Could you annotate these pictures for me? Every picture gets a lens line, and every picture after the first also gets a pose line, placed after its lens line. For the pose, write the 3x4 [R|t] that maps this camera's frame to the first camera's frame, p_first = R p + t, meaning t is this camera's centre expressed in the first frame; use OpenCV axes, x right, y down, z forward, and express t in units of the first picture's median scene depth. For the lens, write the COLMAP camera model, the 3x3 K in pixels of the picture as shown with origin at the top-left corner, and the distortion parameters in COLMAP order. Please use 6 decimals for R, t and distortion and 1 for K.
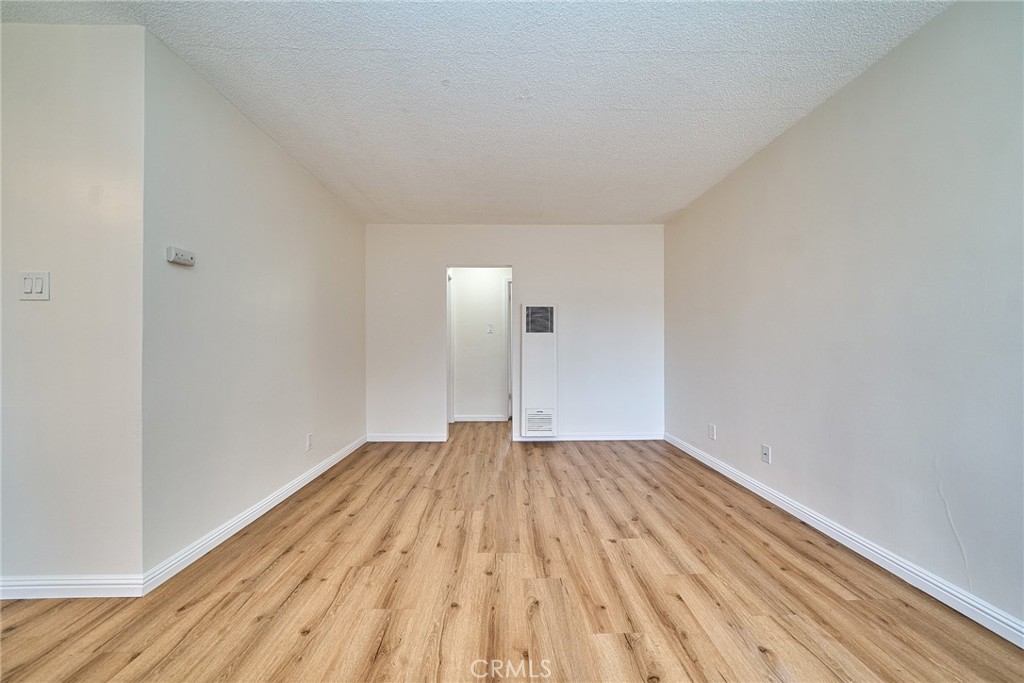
lens RADIAL K [[357.3, 0, 514.3], [0, 357.3, 346.7], [0, 0, 1]] dist [0.004920, -0.002031]
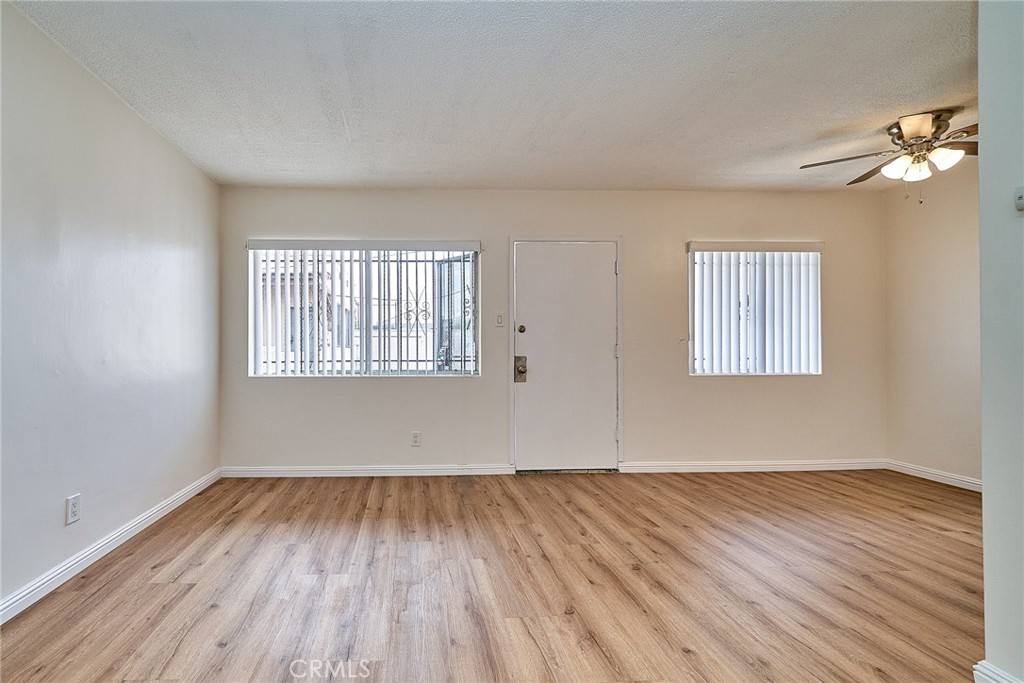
lens RADIAL K [[420.2, 0, 432.8], [0, 420.2, 346.6], [0, 0, 1]] dist [0.000191, -0.001558]
pose [[-0.999613, 0.005233, -0.027332, 0.075763], [0.005433, 0.999959, -0.007229, 0.000276], [0.027293, -0.007374, -0.999600, 1.403686]]
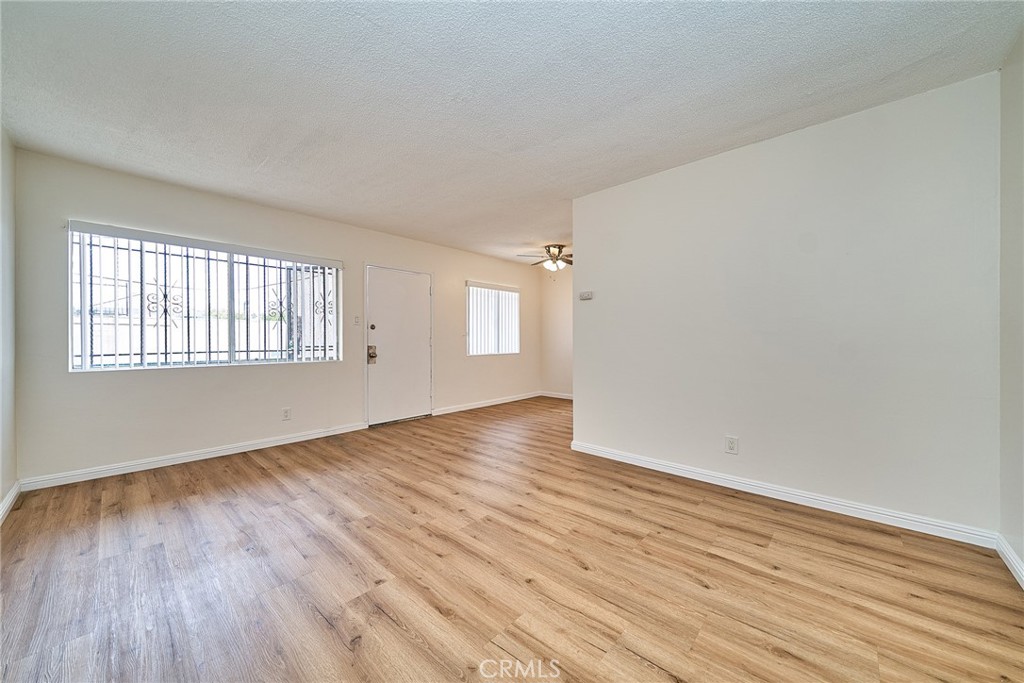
lens RADIAL K [[357.3, 0, 519.1], [0, 357.3, 334.9], [0, 0, 1]] dist [0.004920, -0.002031]
pose [[-0.678435, -0.007686, -0.734620, 0.648917], [0.004211, 0.999888, -0.014350, 0.003030], [0.734648, -0.012829, -0.678327, 1.758769]]
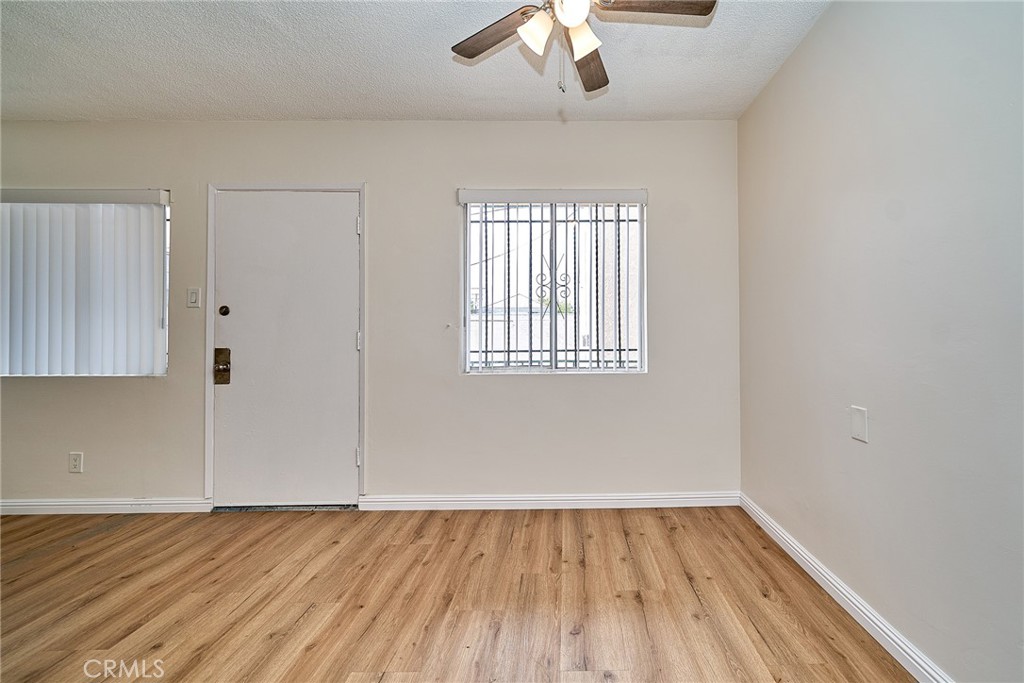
lens RADIAL K [[392.1, 0, 589.5], [0, 392.1, 338.5], [0, 0, 1]] dist [0.005528, -0.001344]
pose [[-0.999954, 0.004980, -0.008255, -1.465917], [0.005023, 0.999974, -0.005198, 0.008983], [0.008229, -0.005239, -0.999952, 0.852738]]
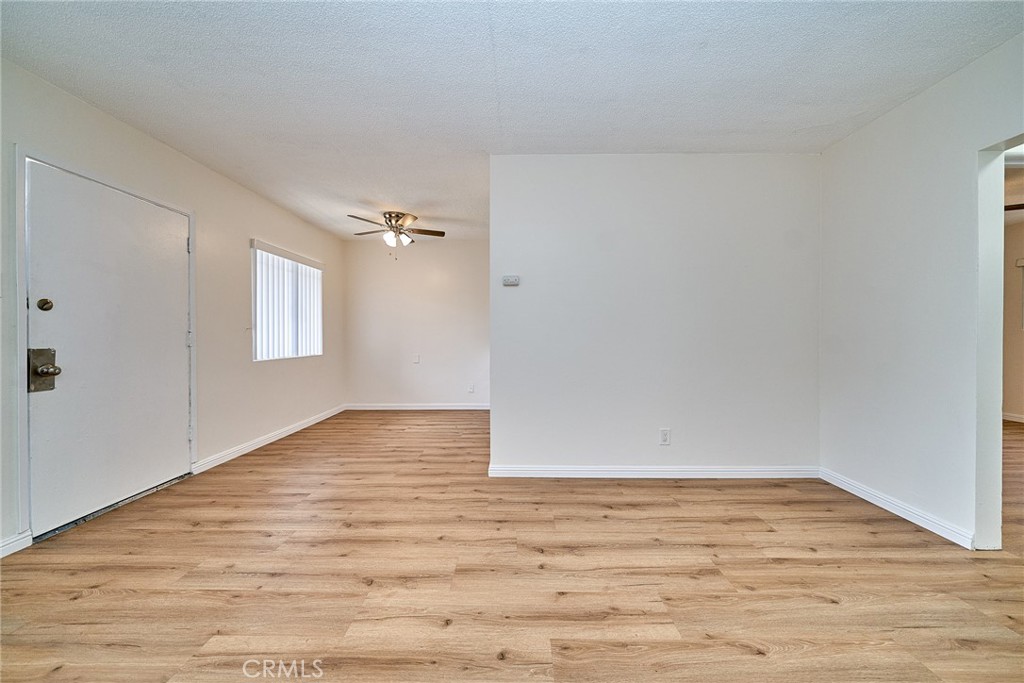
lens RADIAL K [[357.3, 0, 509.0], [0, 357.3, 333.6], [0, 0, 1]] dist [0.004920, -0.002031]
pose [[-0.038393, 0.002062, -0.999261, 0.549206], [0.003543, 0.999992, 0.001927, -0.009919], [0.999256, -0.003466, -0.038400, 0.890101]]
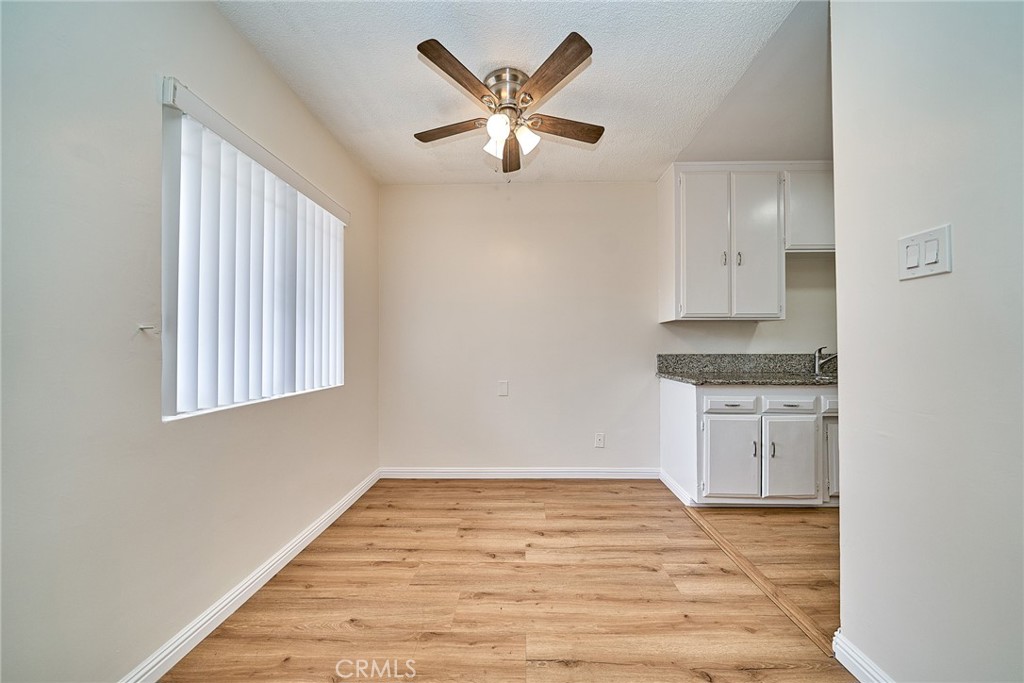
lens RADIAL K [[357.3, 0, 505.9], [0, 357.3, 346.4], [0, 0, 1]] dist [0.004920, -0.002031]
pose [[-0.054826, -0.002272, -0.998493, -0.521351], [0.000718, 0.999997, -0.002315, -0.002411], [0.998496, -0.000844, -0.054824, 0.222869]]
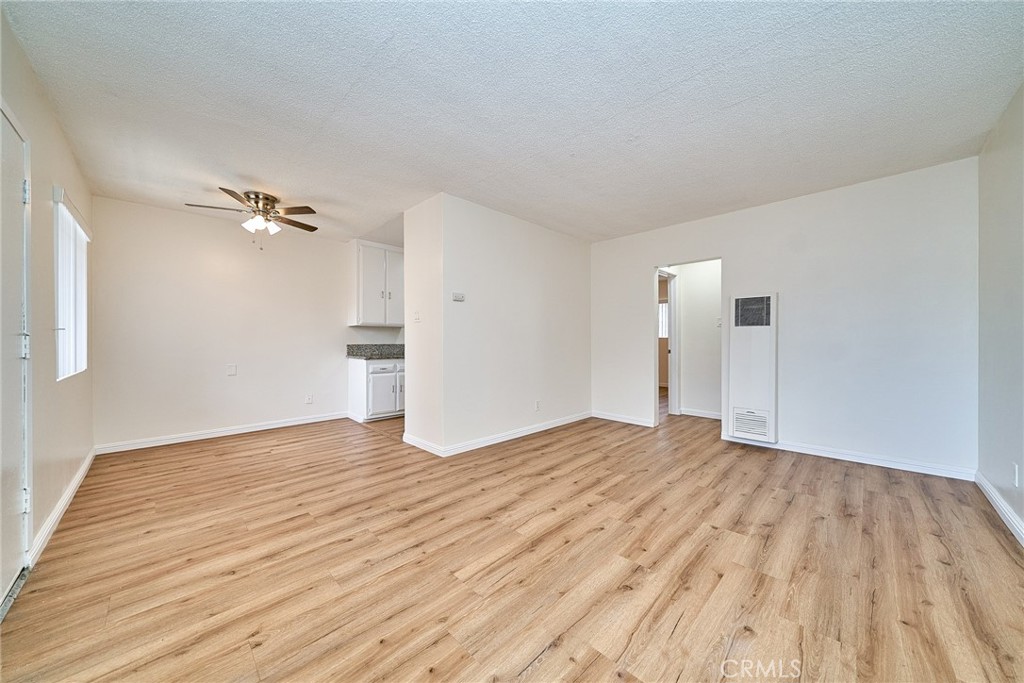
lens RADIAL K [[357.3, 0, 516.4], [0, 357.3, 342.9], [0, 0, 1]] dist [0.004920, -0.002031]
pose [[0.698414, 0.004325, -0.715681, 0.609723], [-0.000870, 0.999986, 0.005194, -0.000181], [0.715693, -0.003004, 0.698408, -0.139390]]
